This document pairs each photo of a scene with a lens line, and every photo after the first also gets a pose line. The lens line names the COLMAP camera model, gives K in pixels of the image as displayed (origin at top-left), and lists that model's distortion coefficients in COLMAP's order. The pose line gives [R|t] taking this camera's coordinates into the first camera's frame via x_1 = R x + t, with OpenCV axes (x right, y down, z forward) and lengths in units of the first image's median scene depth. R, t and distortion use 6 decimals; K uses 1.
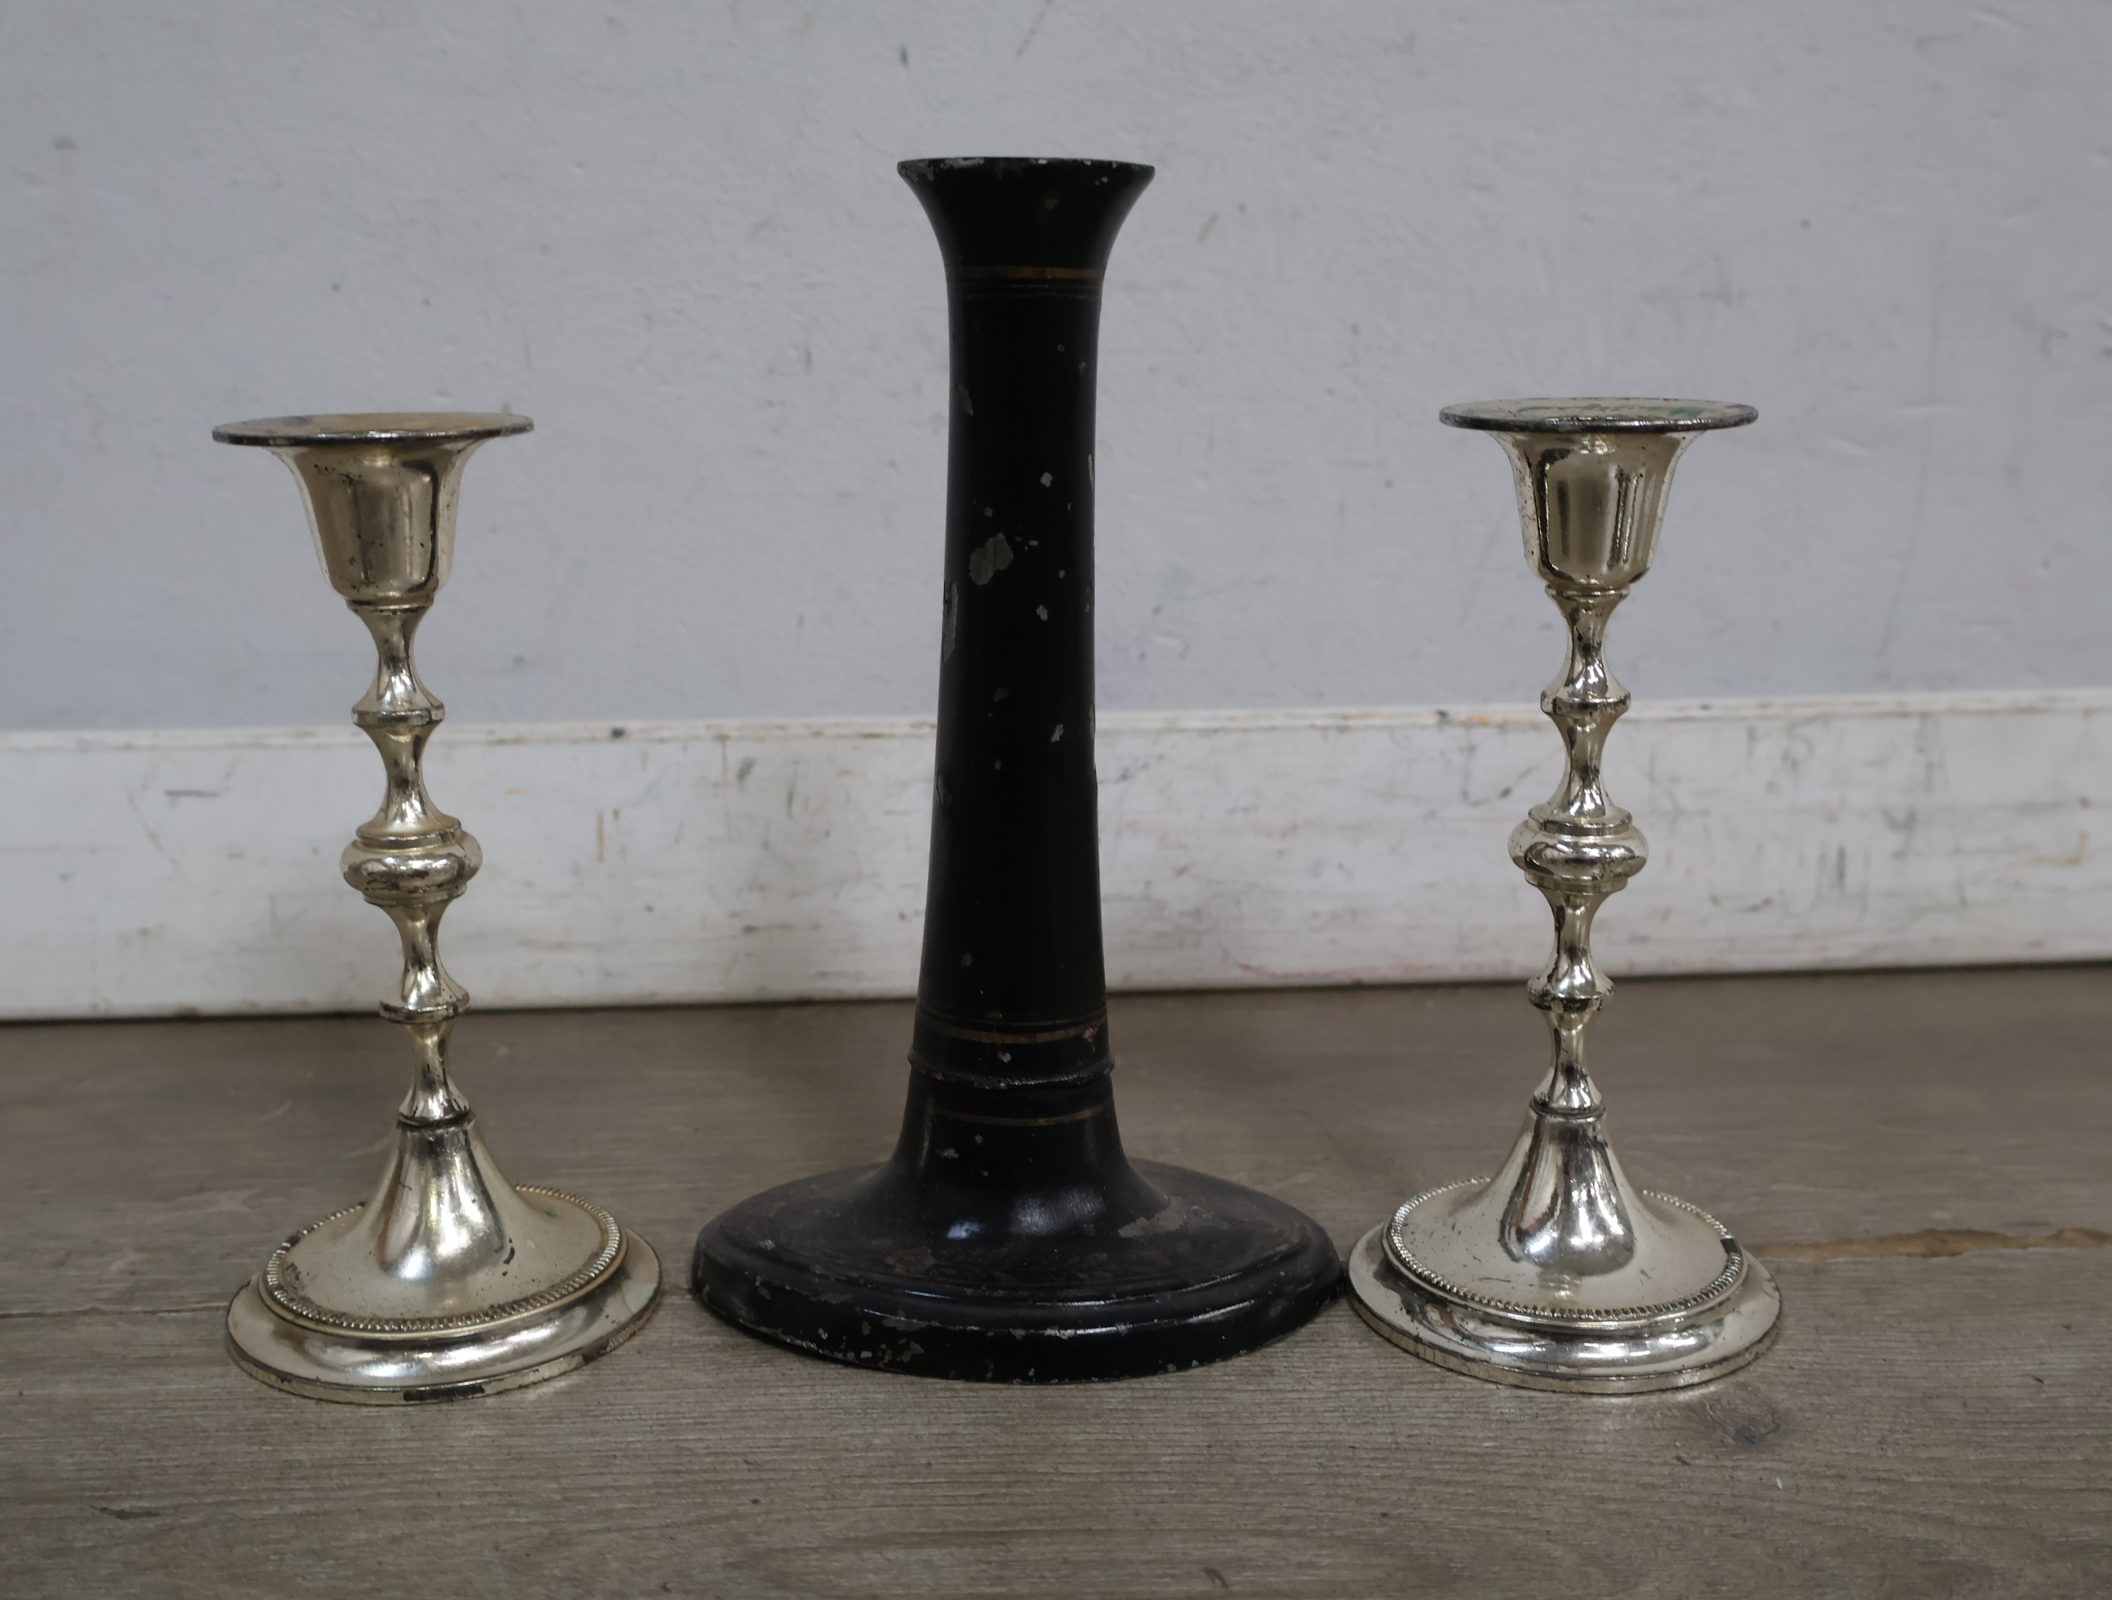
lens RADIAL K [[2320.1, 0, 1052.7], [0, 2320.1, 788.6], [0, 0, 1]] dist [0.010506, 0.000000]
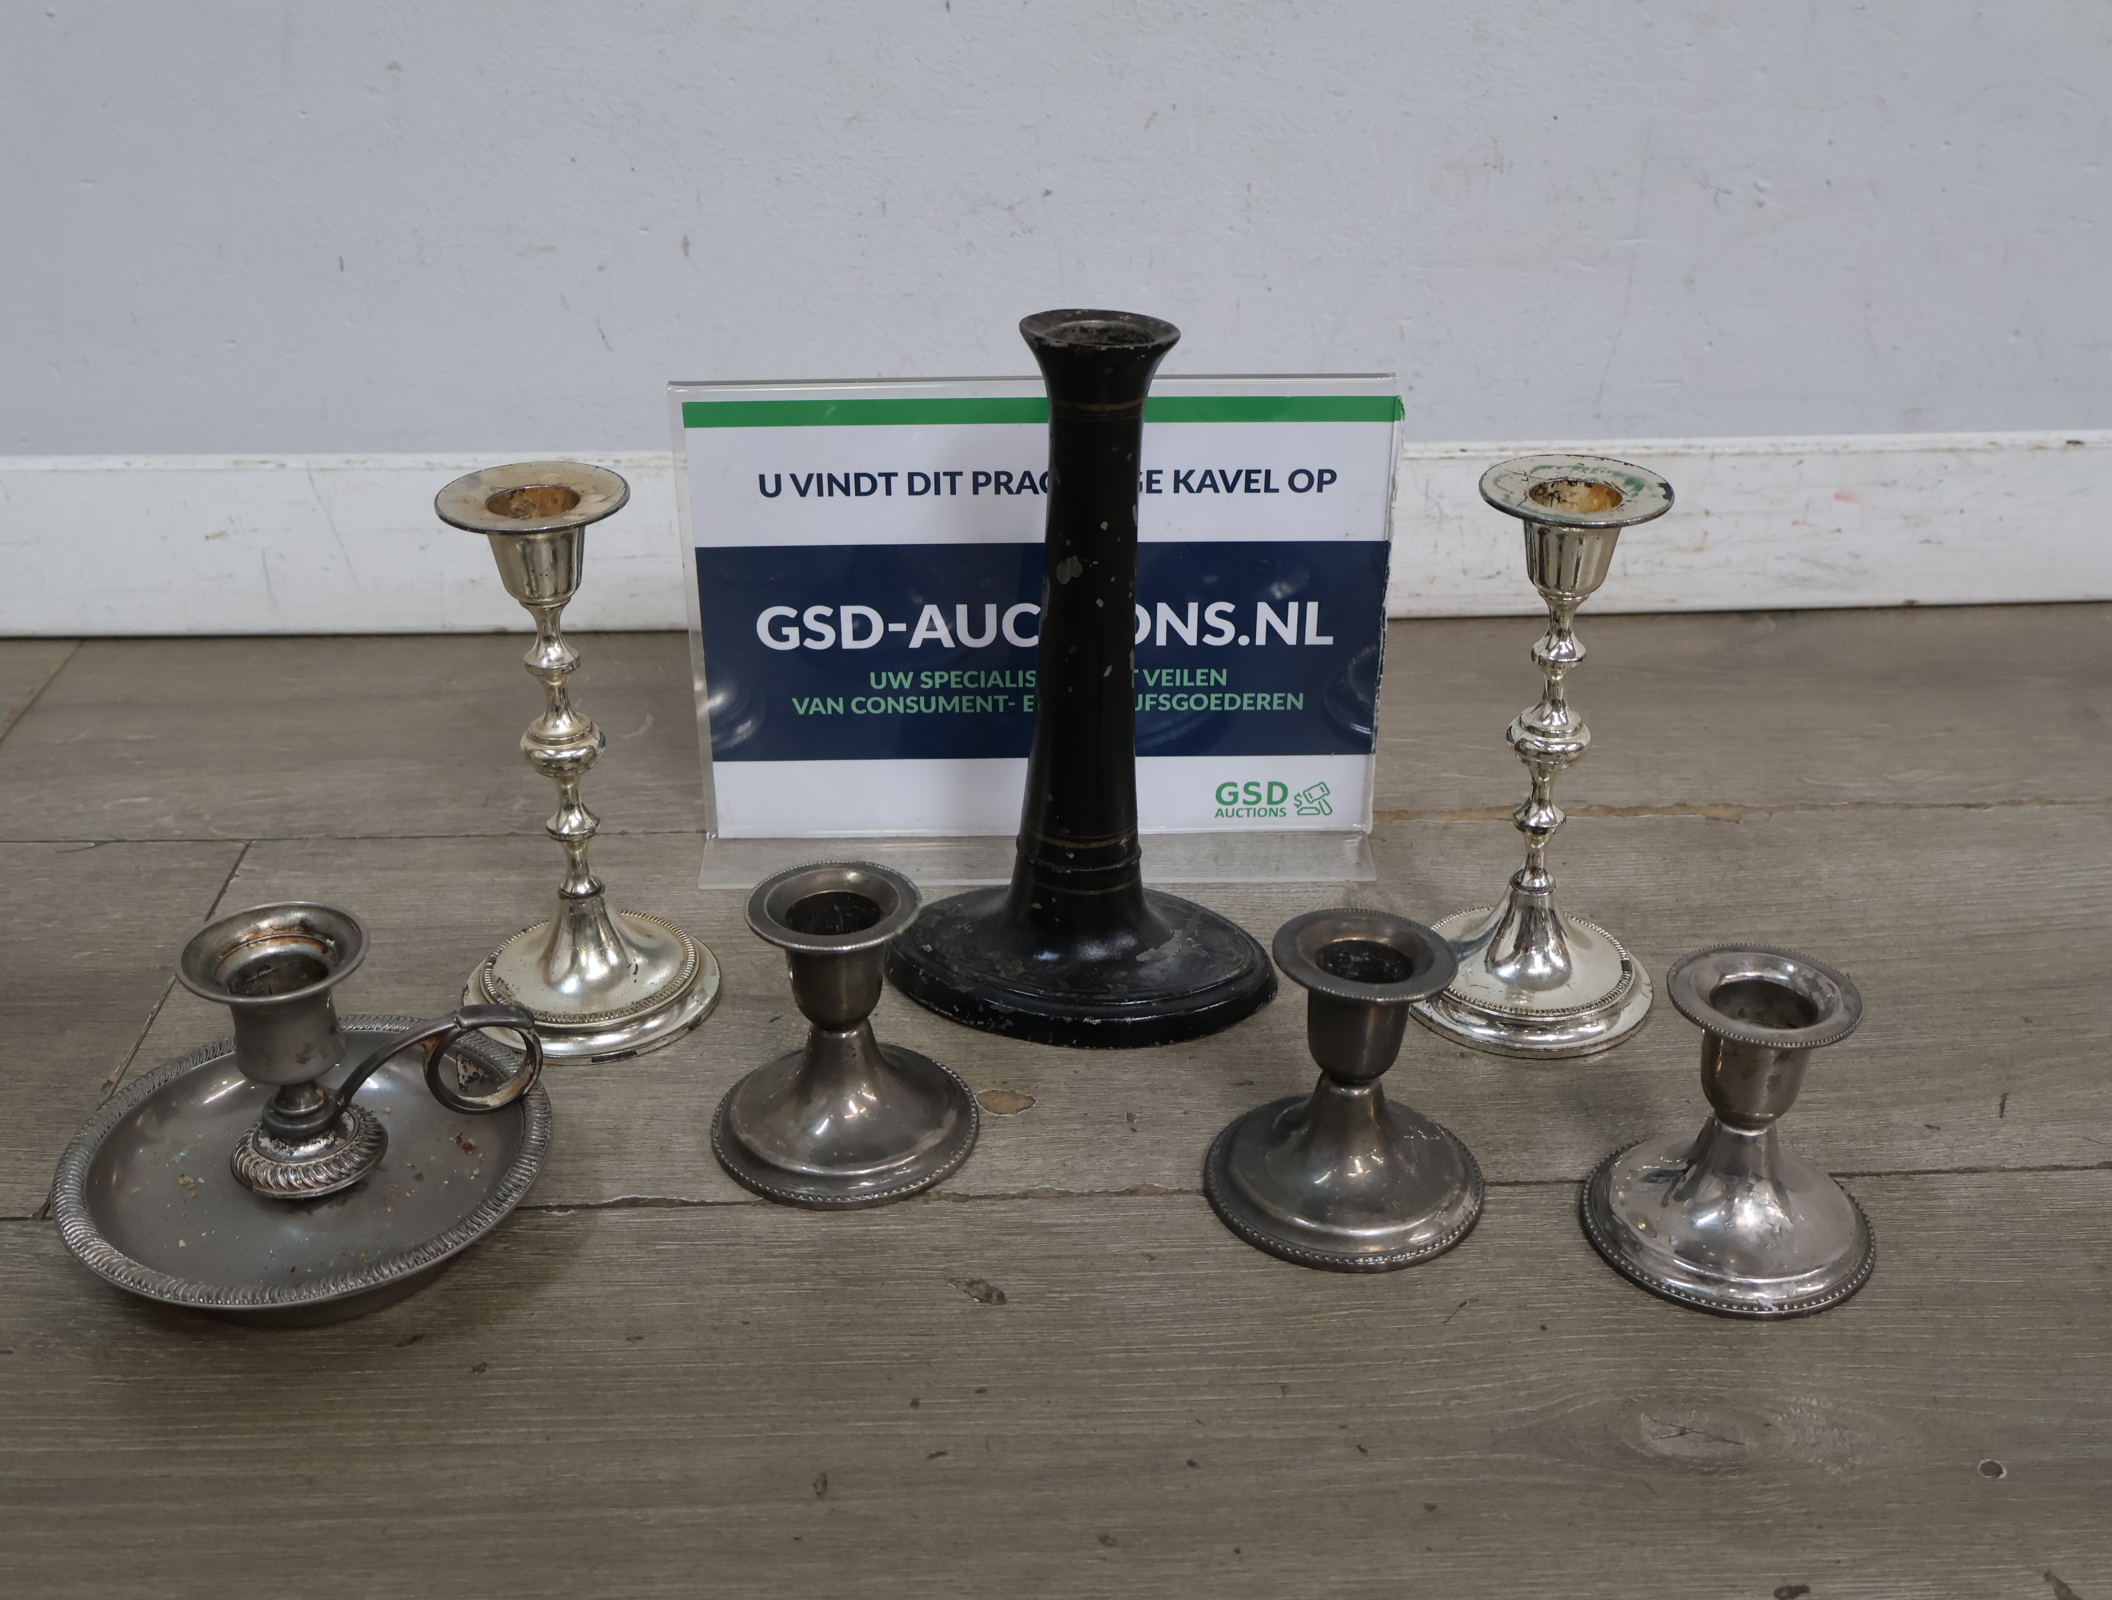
lens RADIAL K [[2320.1, 0, 1052.2], [0, 2320.1, 807.4], [0, 0, 1]] dist [0.010506, 0.000000]
pose [[0.999731, 0.018058, -0.014544, 0.033732], [-0.013558, 0.964118, 0.265128, -0.214961], [0.018810, -0.264860, 0.964104, -0.569125]]
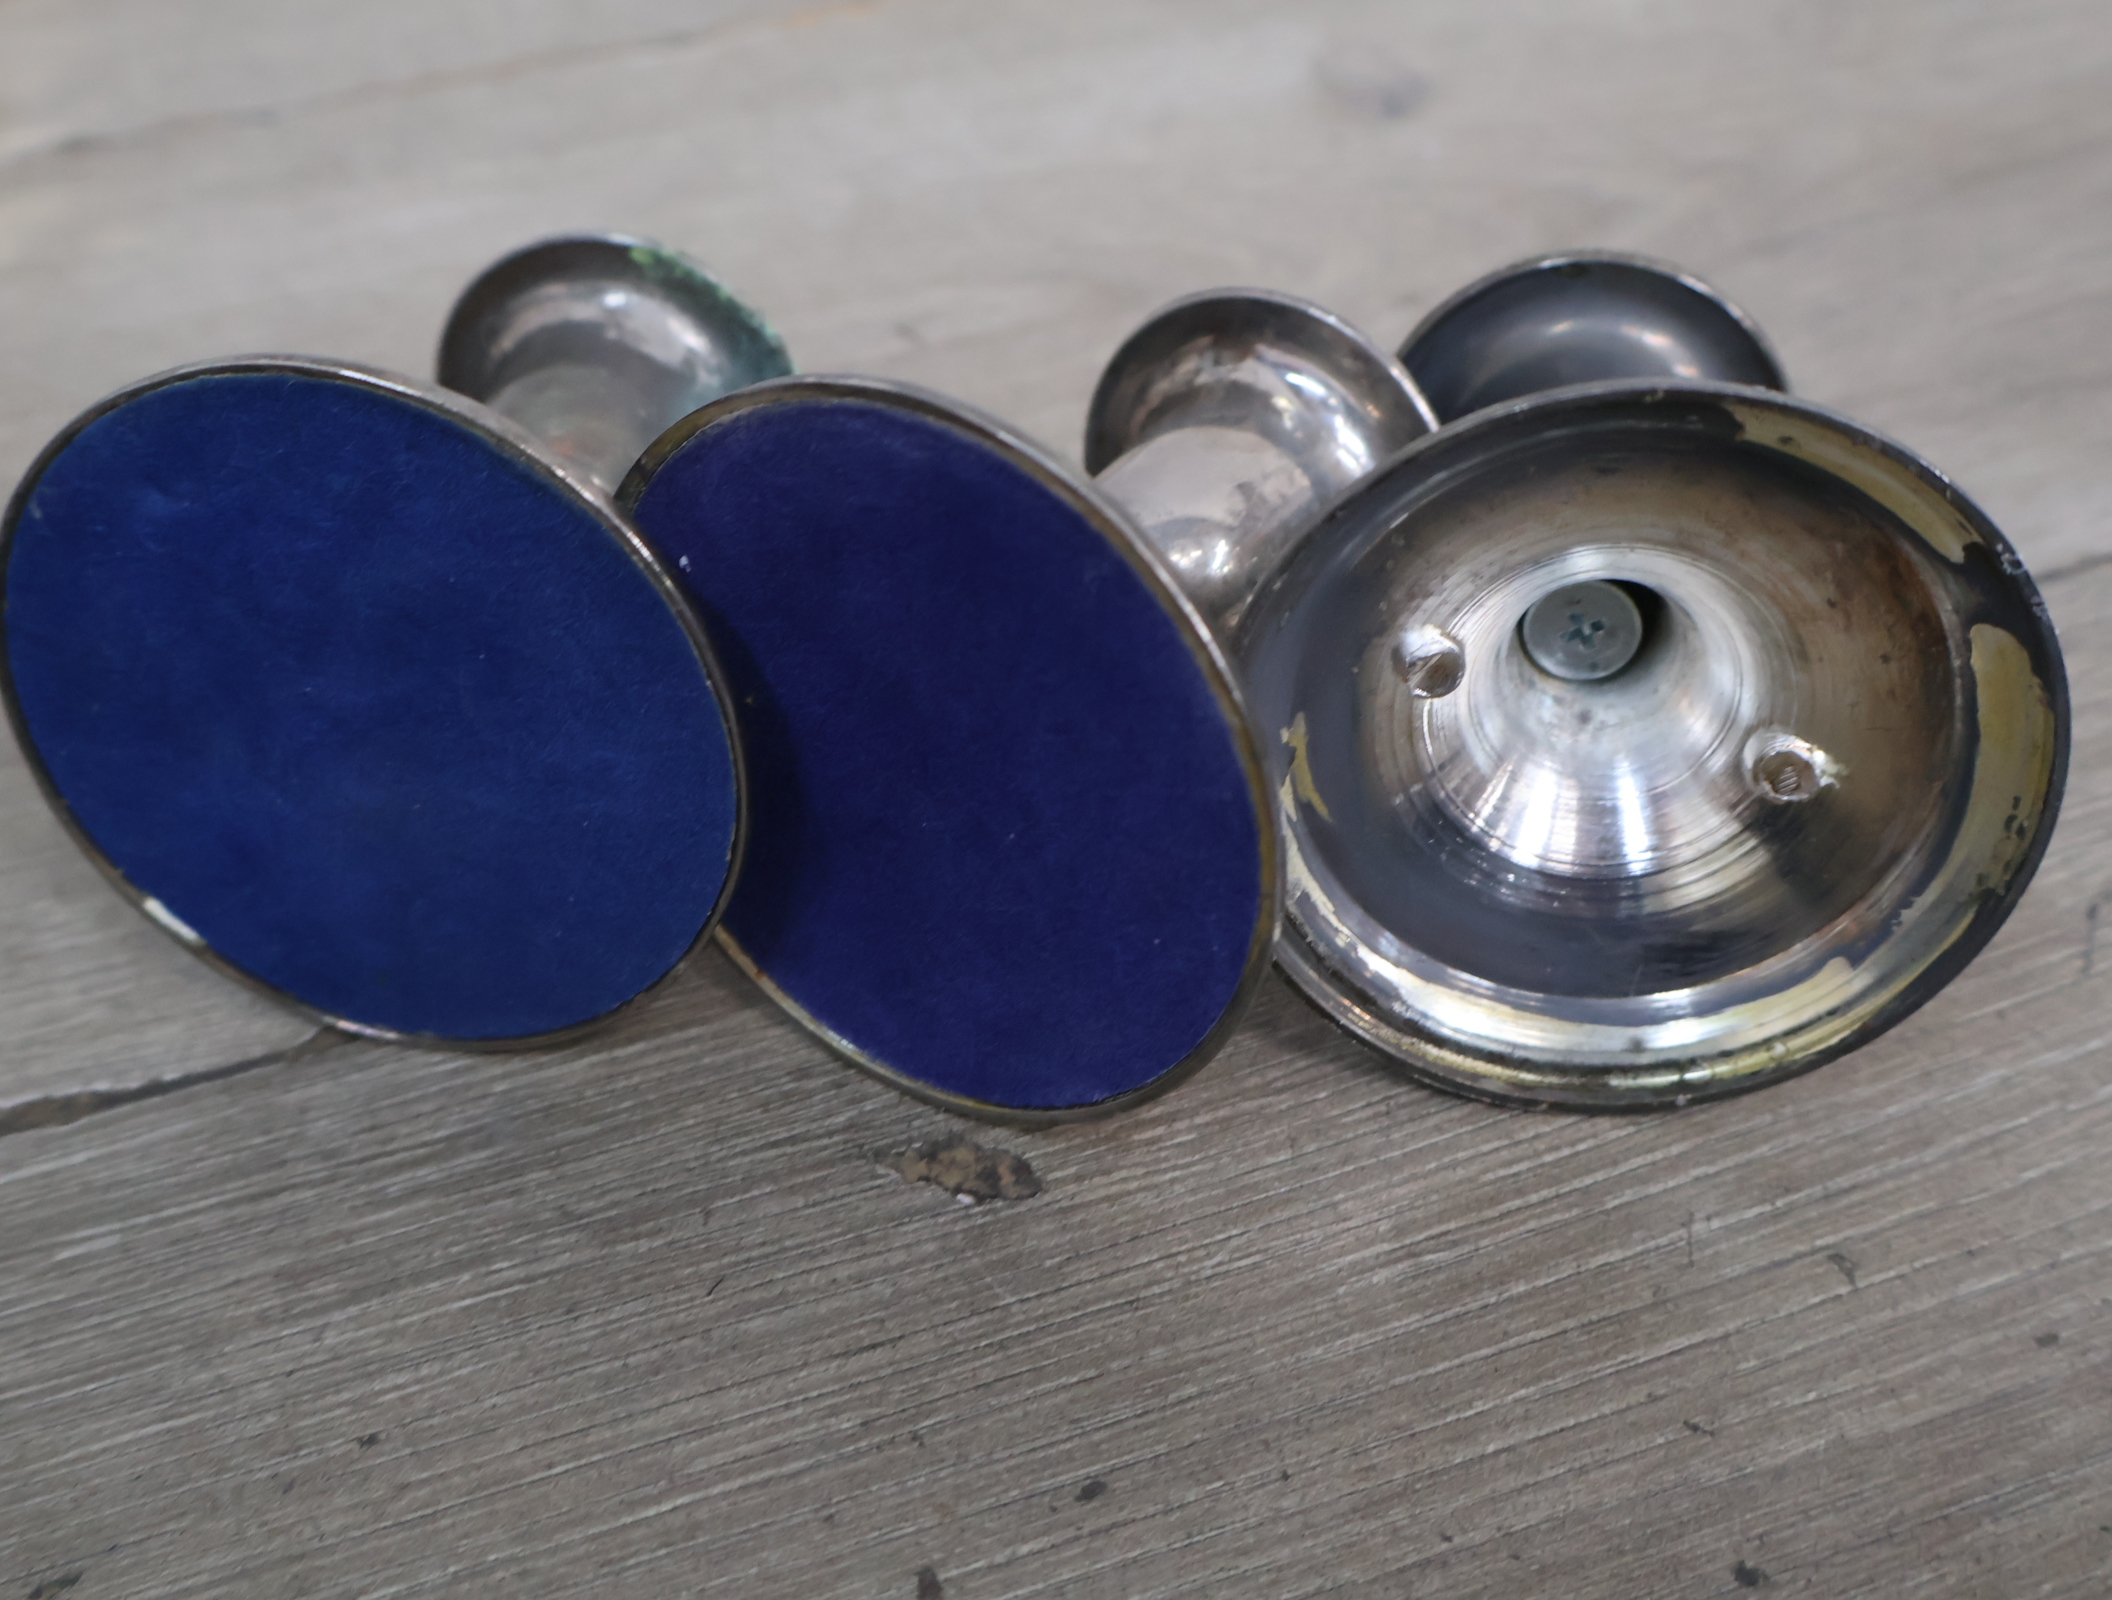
lens RADIAL K [[2320.1, 0, 1052.1], [0, 2320.1, 806.2], [0, 0, 1]] dist [0.010506, 0.000000]
pose [[0.961842, -0.204256, 0.182043, -0.051457], [0.081824, 0.849636, 0.520983, 0.002603], [-0.261084, -0.486208, 0.833929, 0.044949]]
